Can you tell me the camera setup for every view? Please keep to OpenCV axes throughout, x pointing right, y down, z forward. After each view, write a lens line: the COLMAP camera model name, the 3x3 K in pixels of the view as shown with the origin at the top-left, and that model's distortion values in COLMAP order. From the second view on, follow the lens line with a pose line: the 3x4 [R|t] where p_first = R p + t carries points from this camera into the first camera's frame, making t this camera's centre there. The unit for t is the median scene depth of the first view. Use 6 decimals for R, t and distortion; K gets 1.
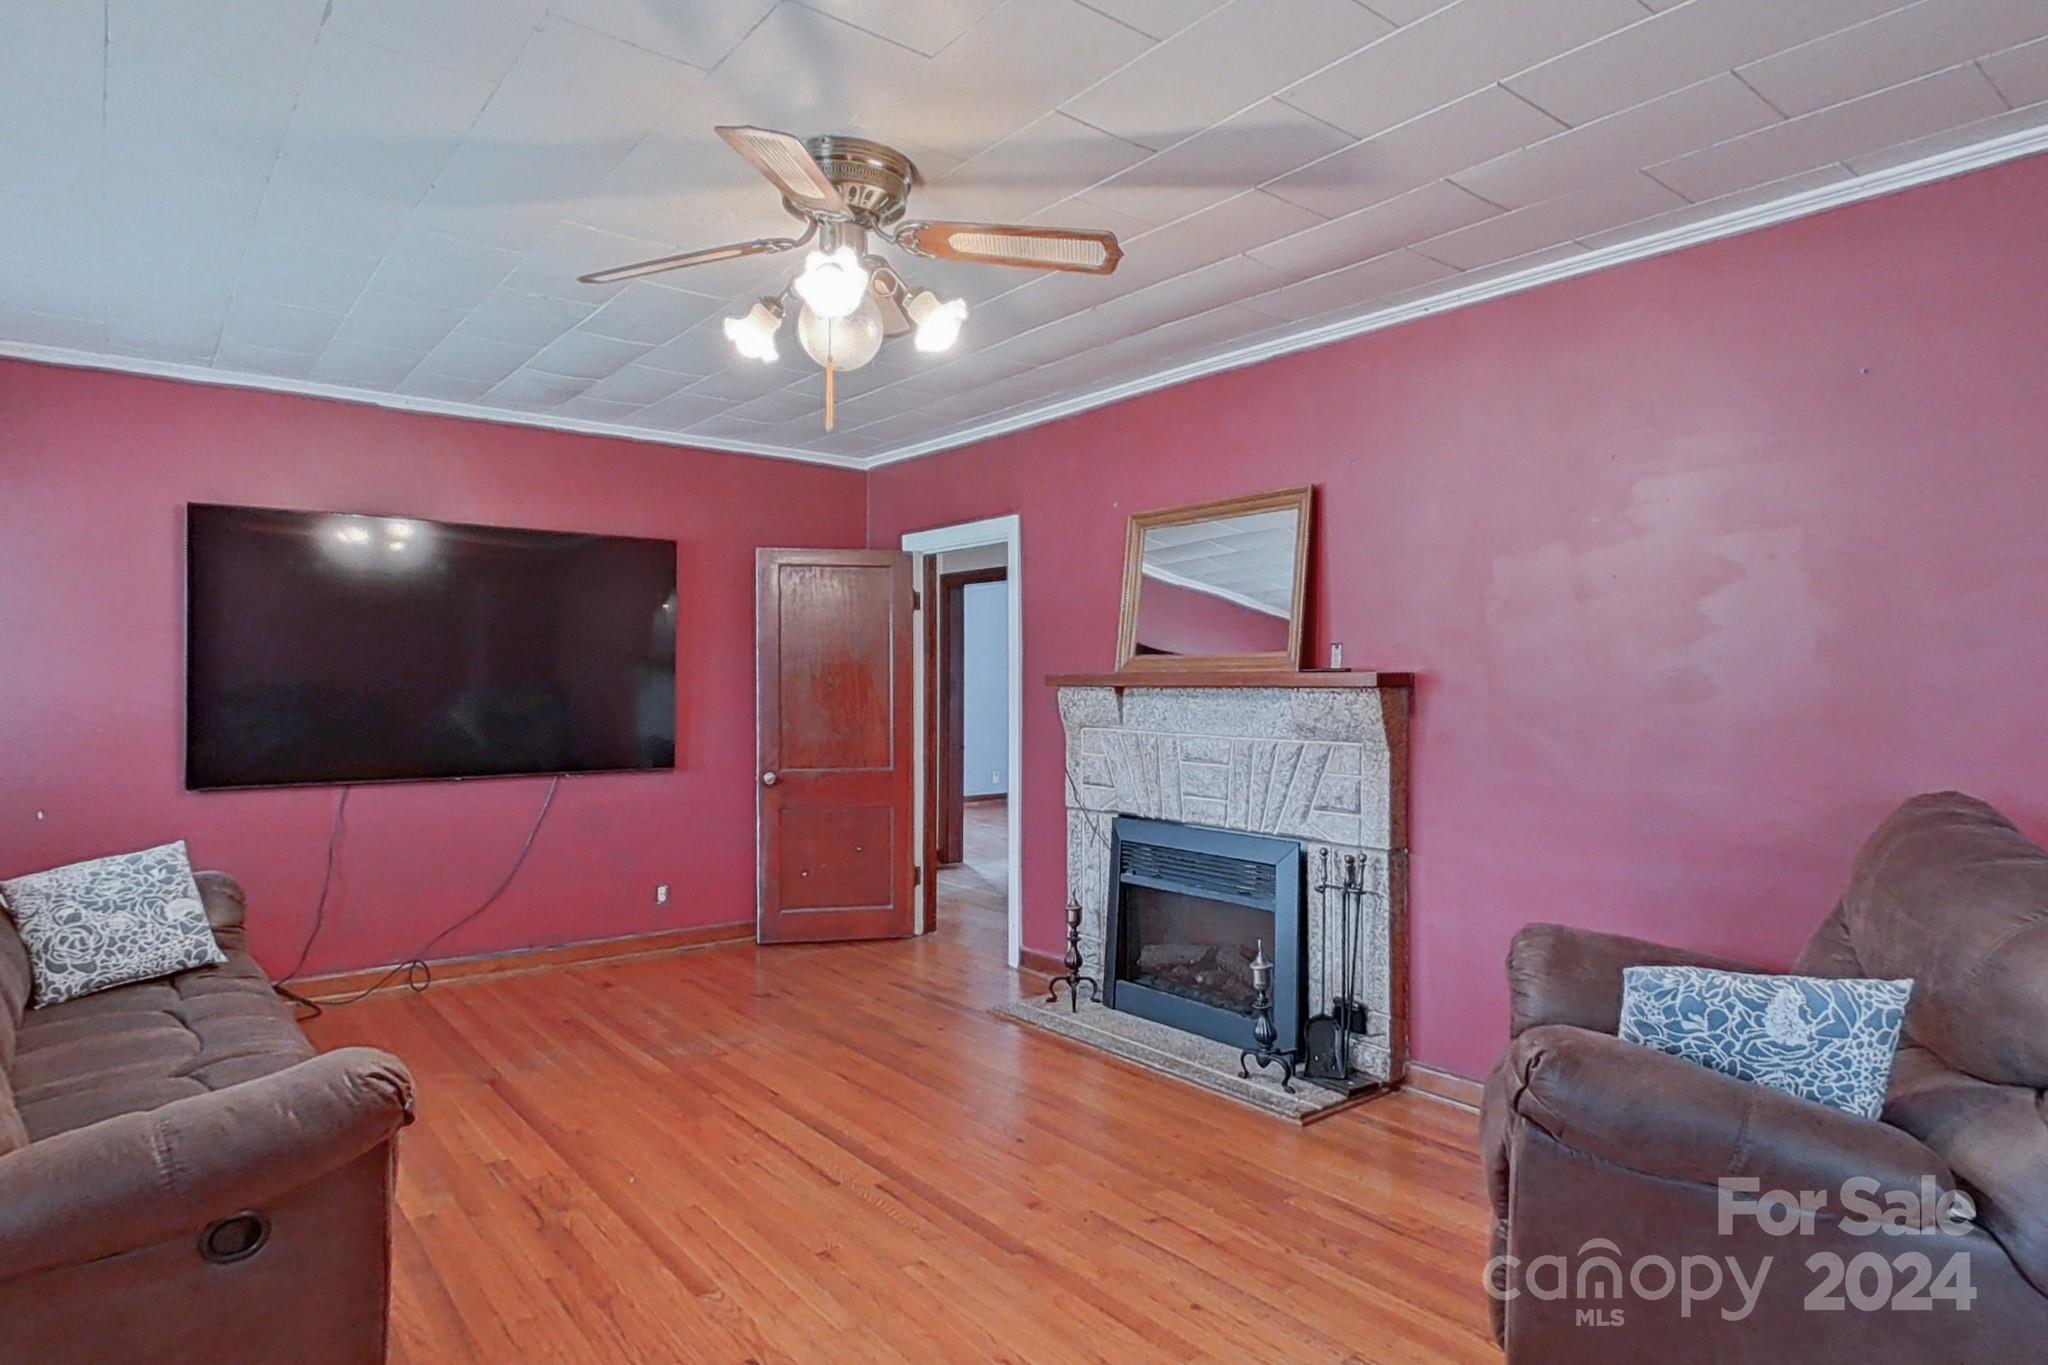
lens RADIAL K [[1161.4, 0, 1027.6], [0, 1161.4, 682.0], [0, 0, 1]] dist [-0.000301, -0.000414]
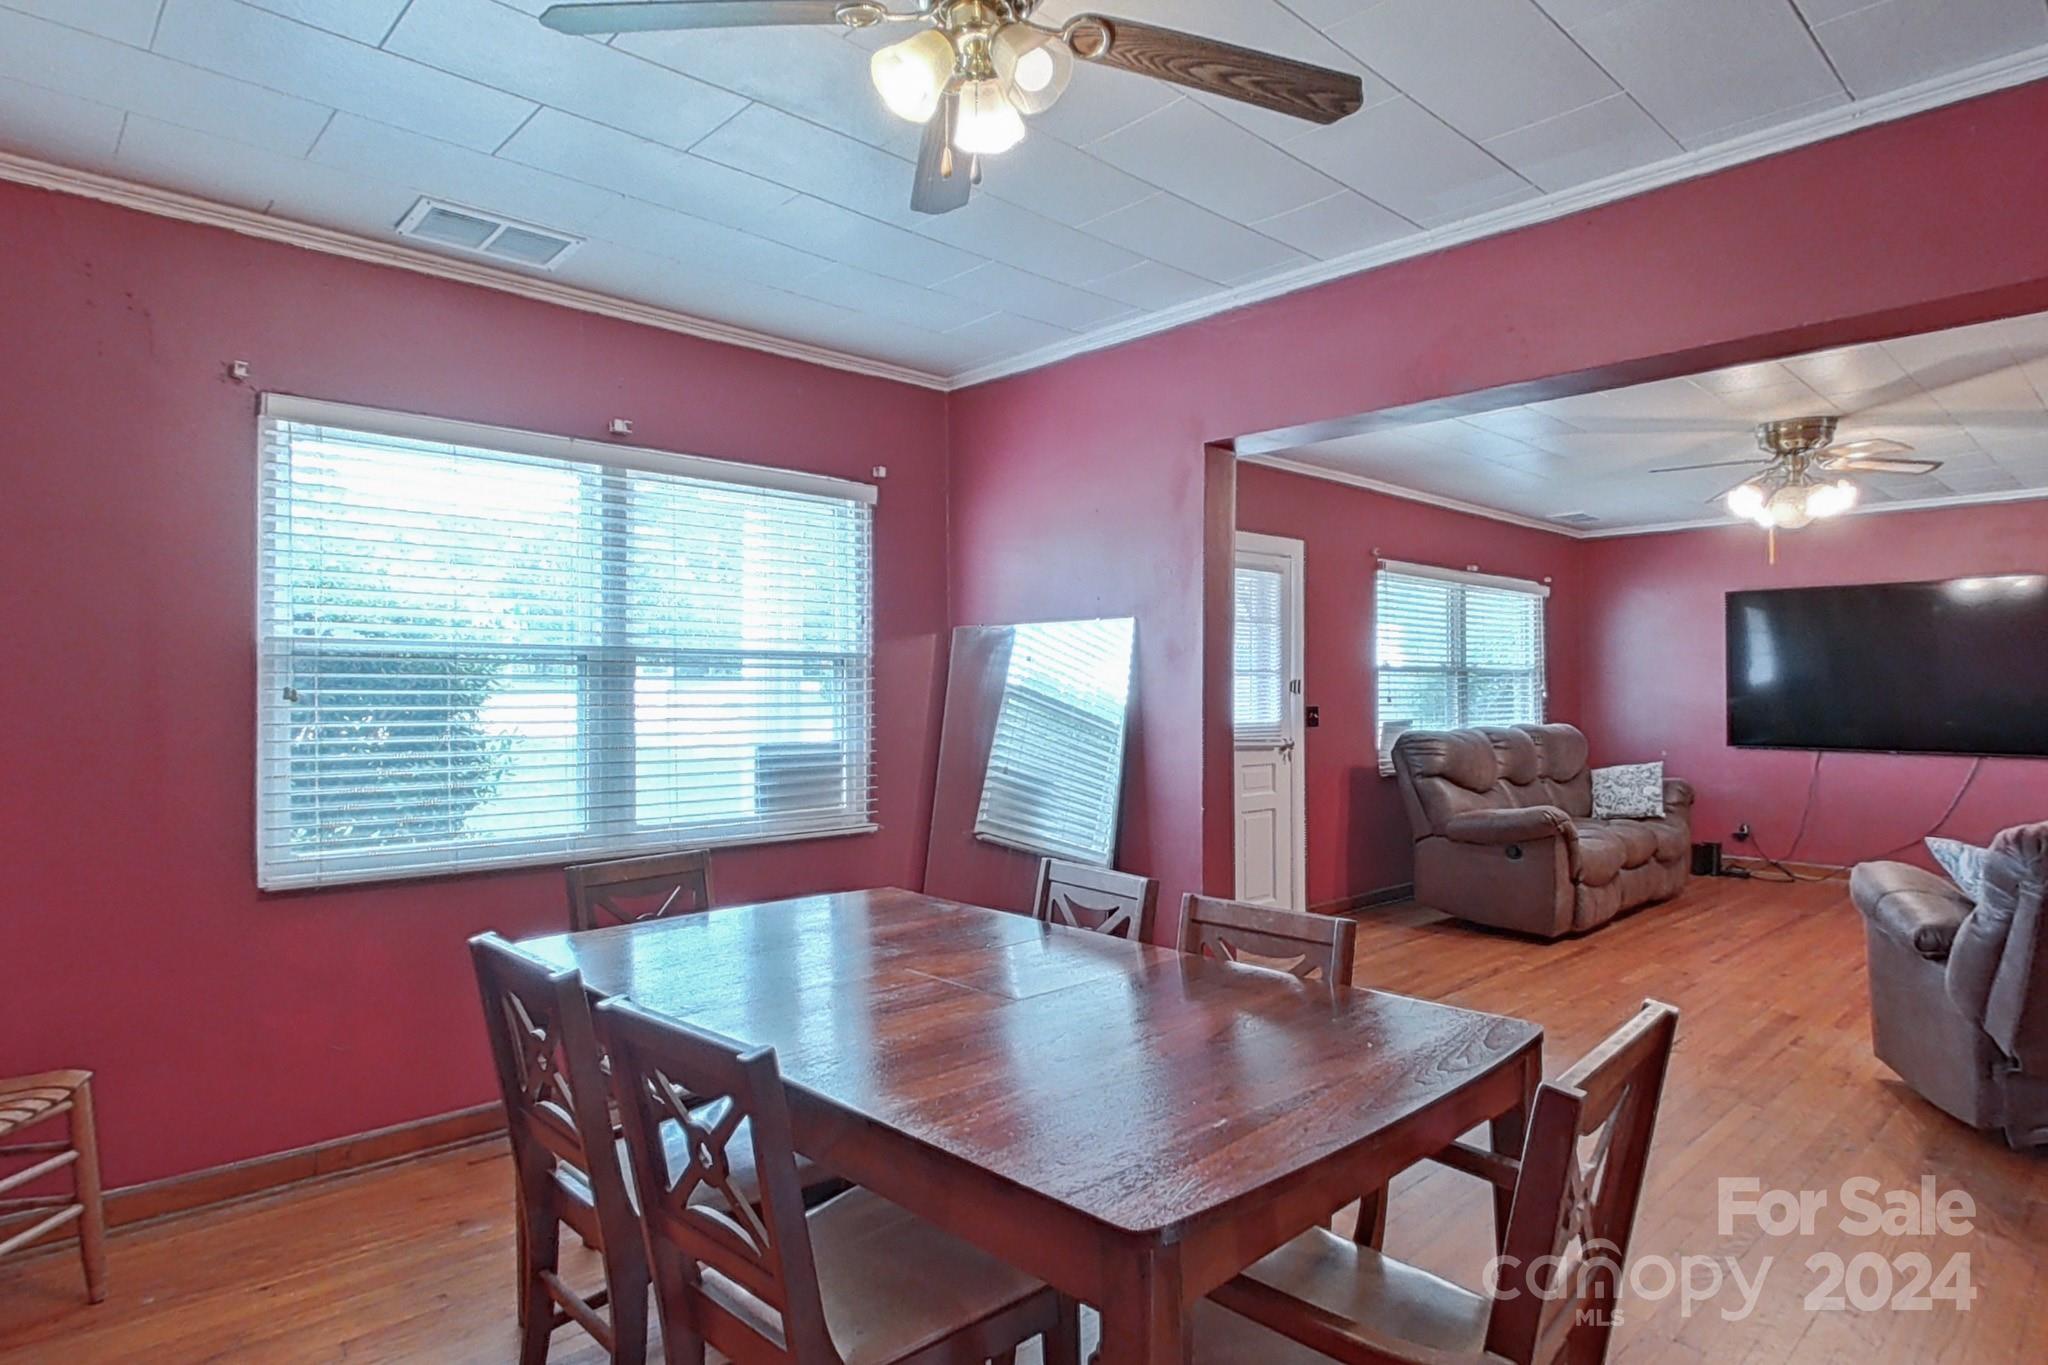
lens RADIAL K [[1161.4, 0, 1027.6], [0, 1161.4, 682.0], [0, 0, 1]] dist [-0.000301, -0.000414]
pose [[0.096264, -0.002780, -0.995352, 1.162747], [-0.003469, 0.999989, -0.003129, -0.000322], [0.995350, 0.003754, 0.096253, -0.338221]]
